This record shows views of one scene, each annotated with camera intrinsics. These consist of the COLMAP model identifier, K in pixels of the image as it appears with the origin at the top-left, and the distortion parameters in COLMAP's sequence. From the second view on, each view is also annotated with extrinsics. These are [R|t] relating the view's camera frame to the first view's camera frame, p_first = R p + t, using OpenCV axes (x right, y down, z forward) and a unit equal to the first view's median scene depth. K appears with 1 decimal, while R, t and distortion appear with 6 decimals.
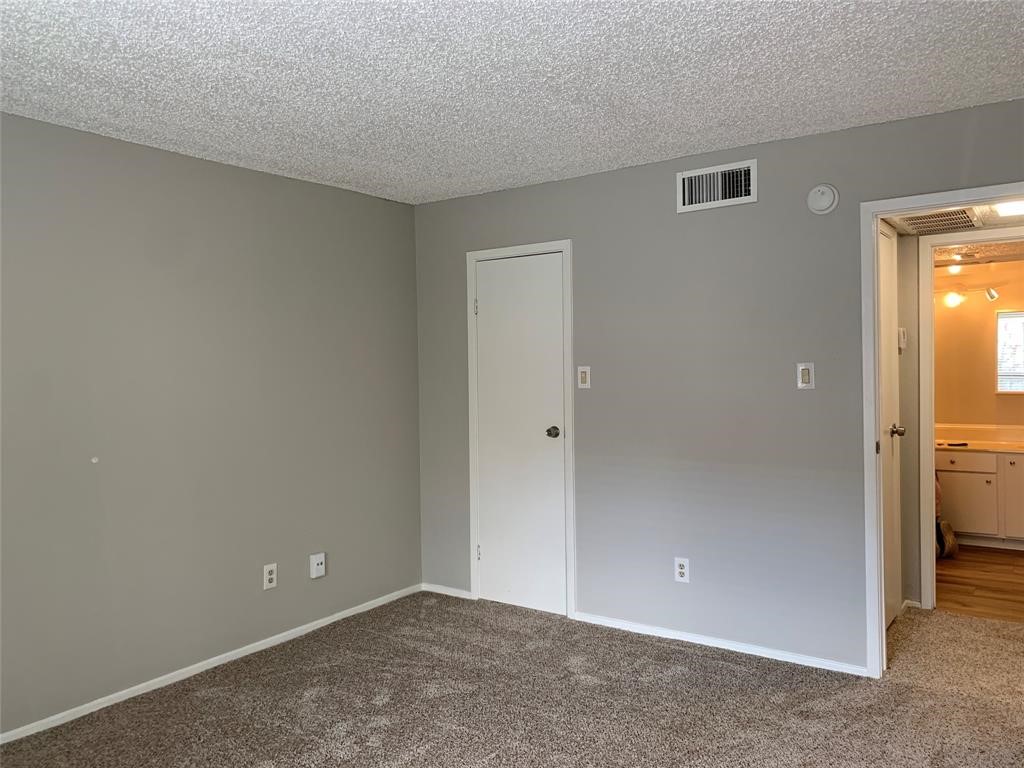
lens RADIAL K [[790.8, 0, 525.8], [0, 790.8, 377.4], [0, 0, 1]] dist [0.011804, 0.000016]
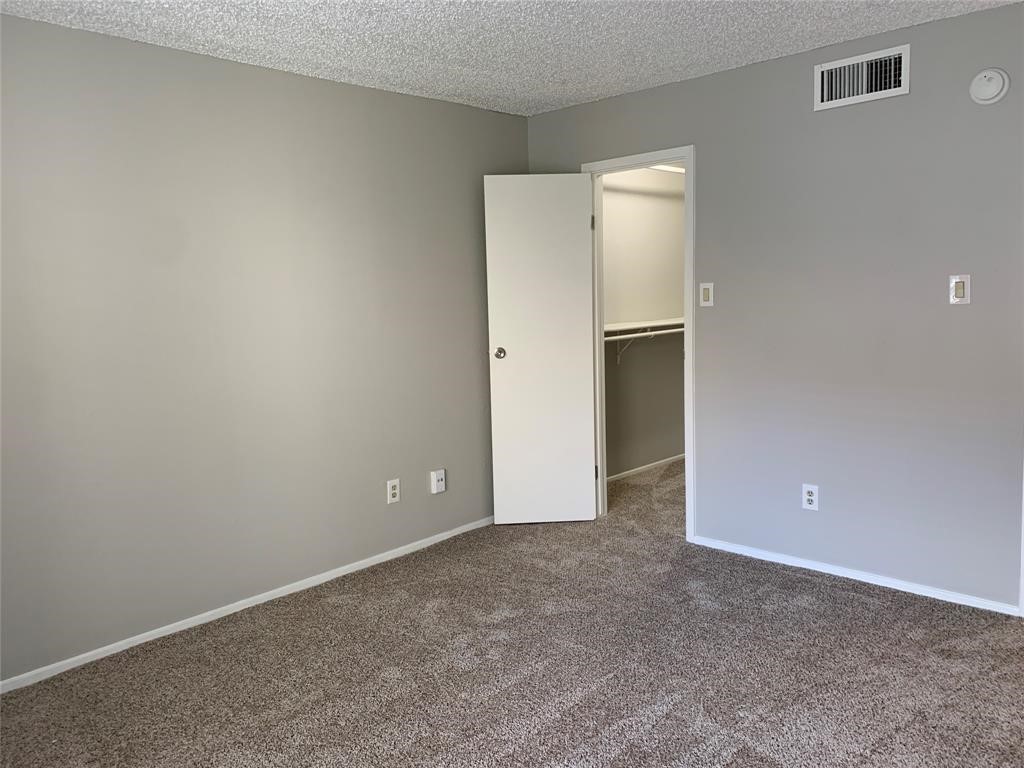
lens RADIAL K [[783.7, 0, 513.2], [0, 783.7, 370.6], [0, 0, 1]] dist [-0.000340, -0.007205]
pose [[0.987051, 0.003214, -0.160374, -0.004950], [0.011635, 0.995731, 0.091565, 0.002612], [0.159984, -0.092245, 0.982800, 0.039544]]
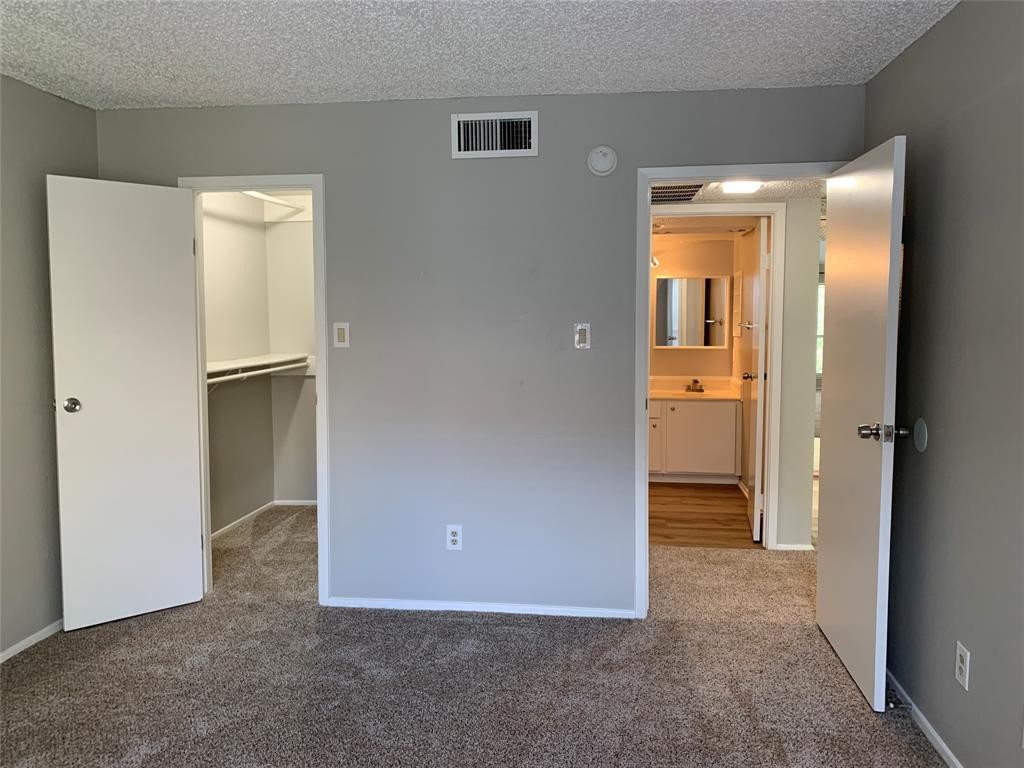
lens RADIAL K [[784.8, 0, 512.8], [0, 784.8, 367.7], [0, 0, 1]] dist [0.048882, -0.058332]
pose [[0.884868, -0.015450, 0.465585, -0.207317], [-0.007277, 0.998869, 0.046978, -0.007458], [-0.465785, -0.044957, 0.883755, 0.160126]]
